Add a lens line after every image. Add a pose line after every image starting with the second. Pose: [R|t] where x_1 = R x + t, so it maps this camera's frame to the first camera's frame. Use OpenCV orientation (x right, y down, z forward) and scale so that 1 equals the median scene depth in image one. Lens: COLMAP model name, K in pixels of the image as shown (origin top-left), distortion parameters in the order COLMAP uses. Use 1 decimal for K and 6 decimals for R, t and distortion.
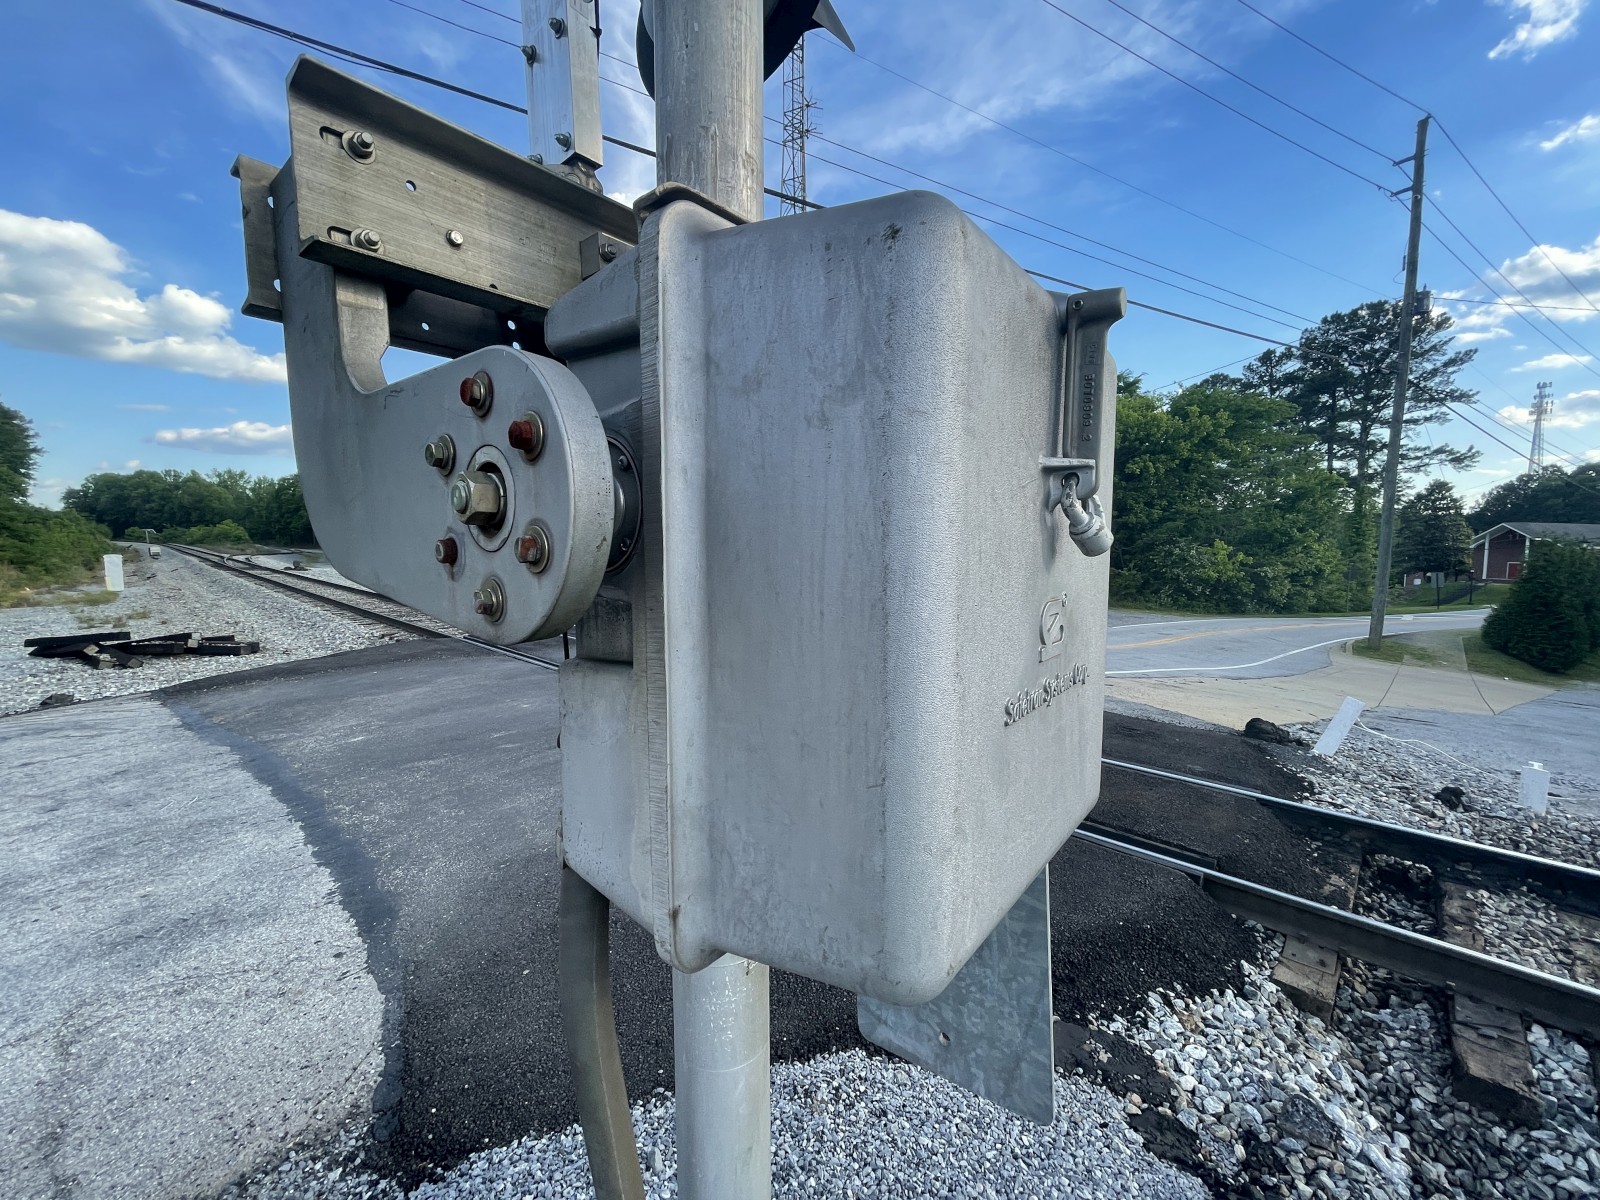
lens RADIAL K [[645.8, 0, 805.3], [0, 645.8, 599.5], [0, 0, 1]] dist [-0.004356, 0.000687]
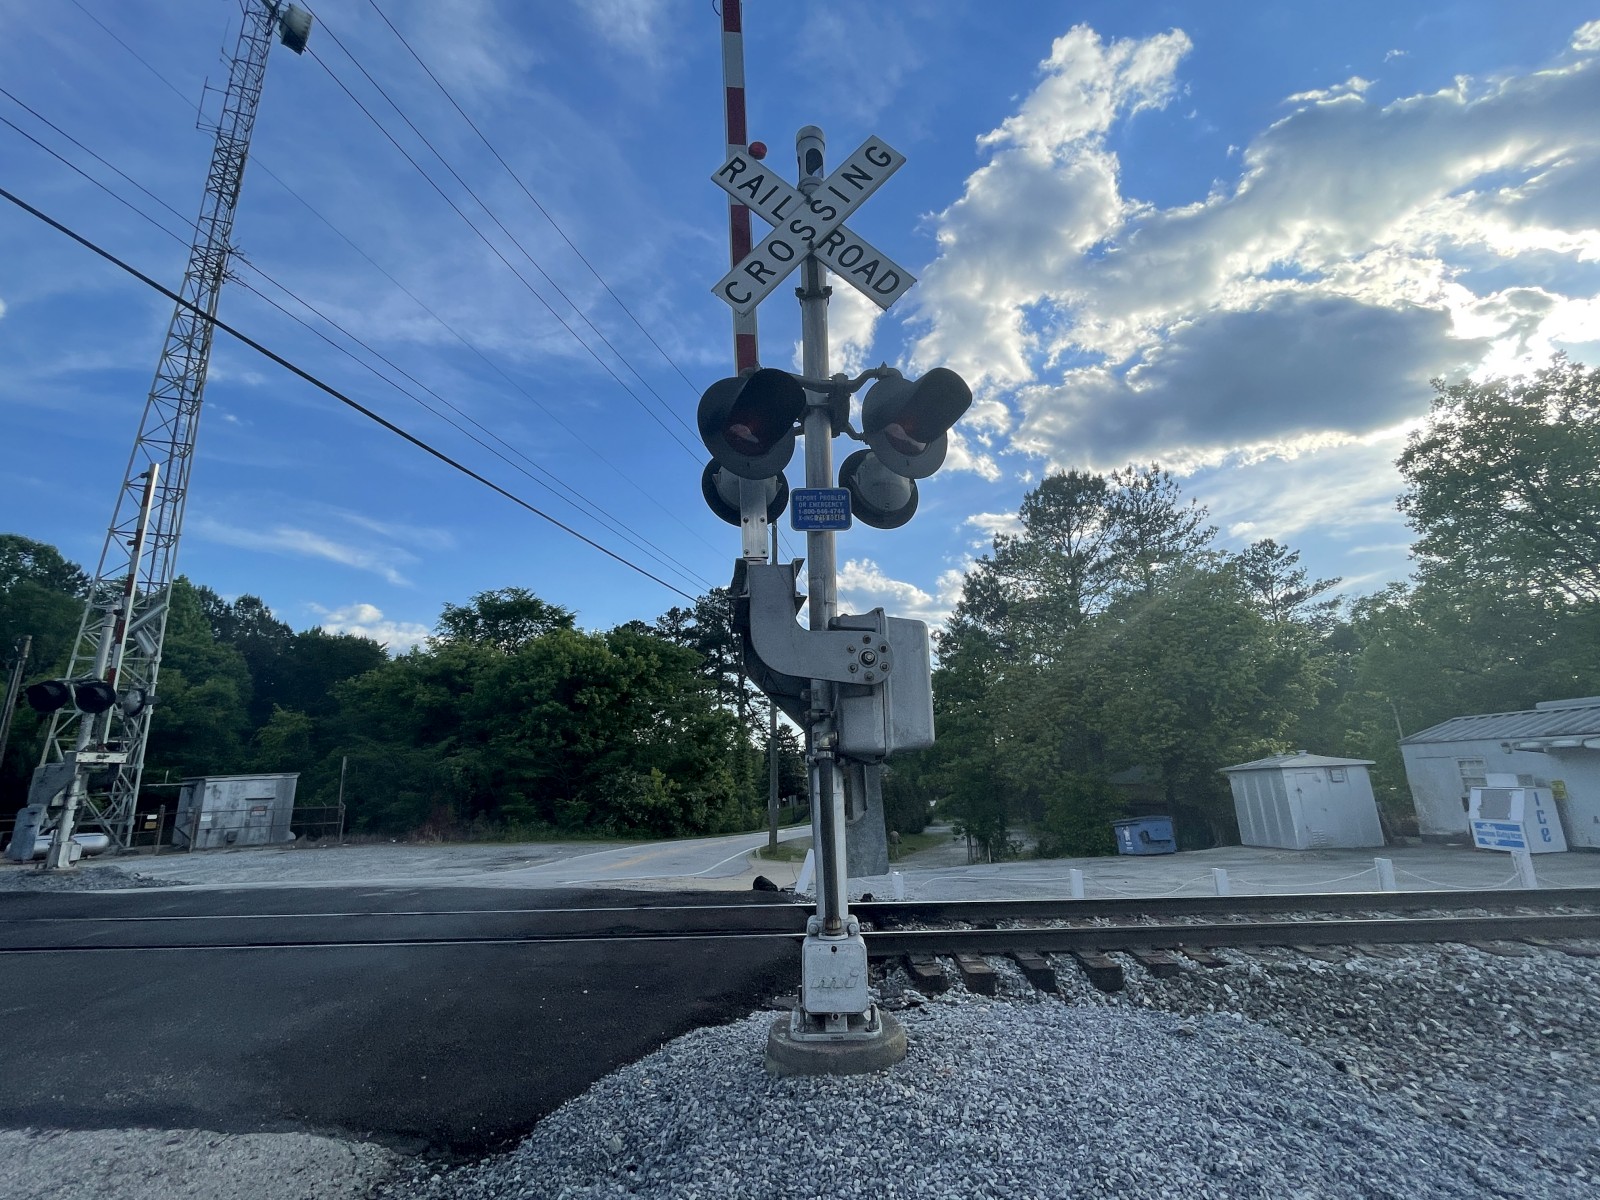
lens RADIAL K [[718.6, 0, 805.0], [0, 718.6, 598.8], [0, 0, 1]] dist [0.002003, -0.002675]
pose [[0.691070, 0.160597, 0.704721, -0.081098], [0.082444, 0.951125, -0.297596, 0.016930], [-0.718071, 0.263759, 0.644054, -0.041072]]
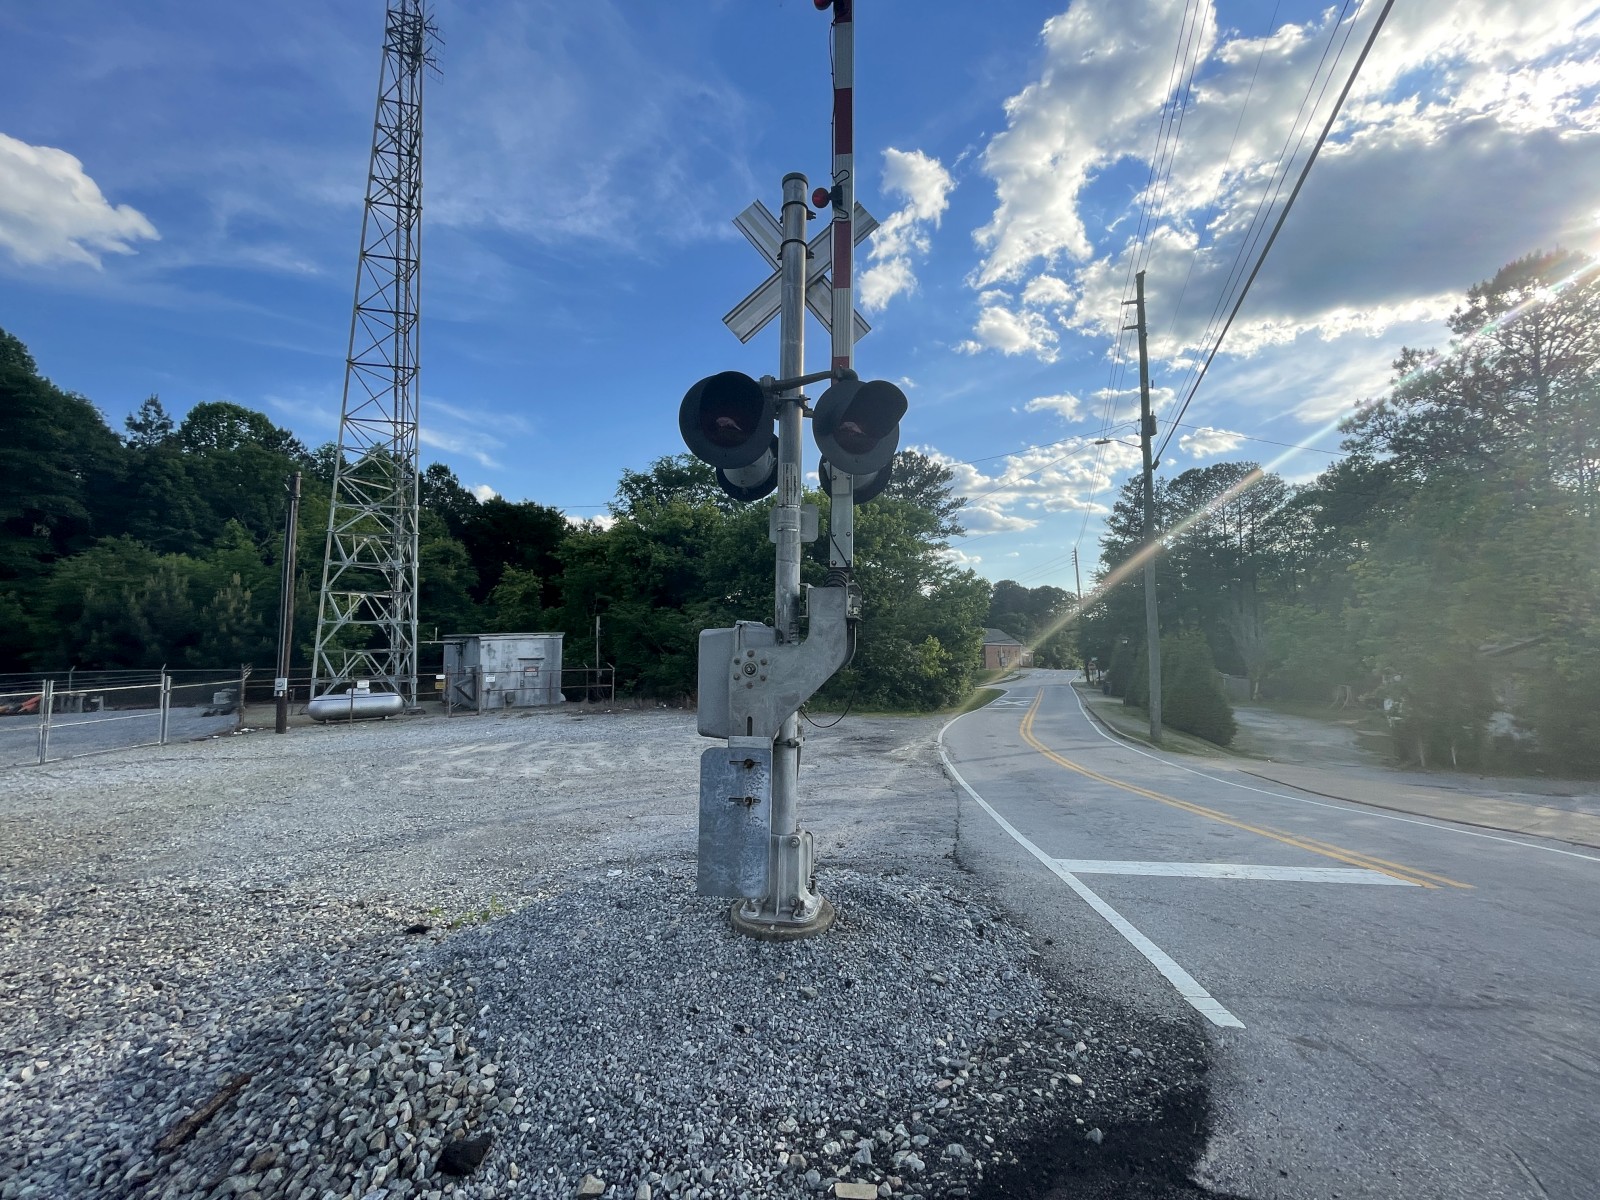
lens RADIAL K [[645.8, 0, 805.3], [0, 645.8, 599.5], [0, 0, 1]] dist [-0.004356, 0.000687]
pose [[0.759935, 0.044184, 0.648496, -0.126563], [0.053470, 0.990056, -0.130114, -0.020881], [-0.647796, 0.133553, 0.750016, 0.294461]]
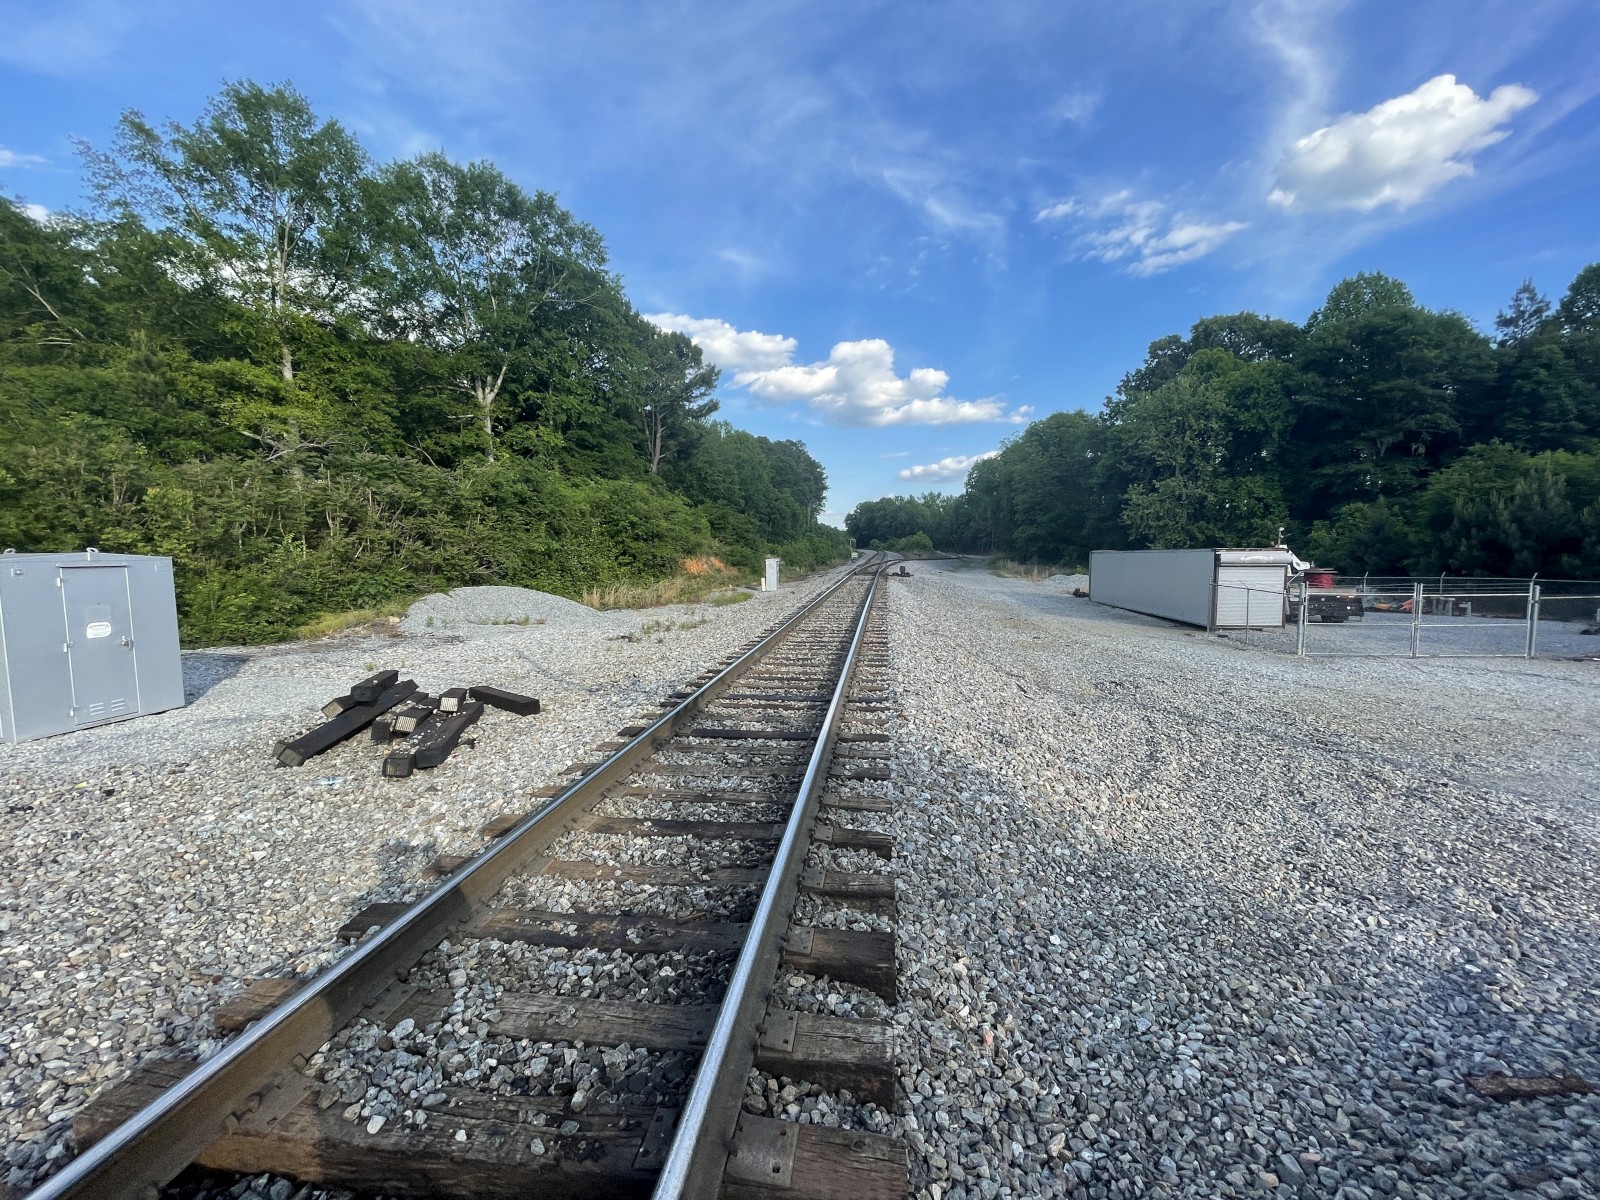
lens RADIAL K [[645.8, 0, 805.3], [0, 645.8, 599.5], [0, 0, 1]] dist [-0.004356, 0.000687]
pose [[0.601207, 0.055694, -0.797150, -0.123656], [-0.063428, 0.997747, 0.021871, -0.020412], [0.796572, 0.037413, 0.603385, 0.305243]]
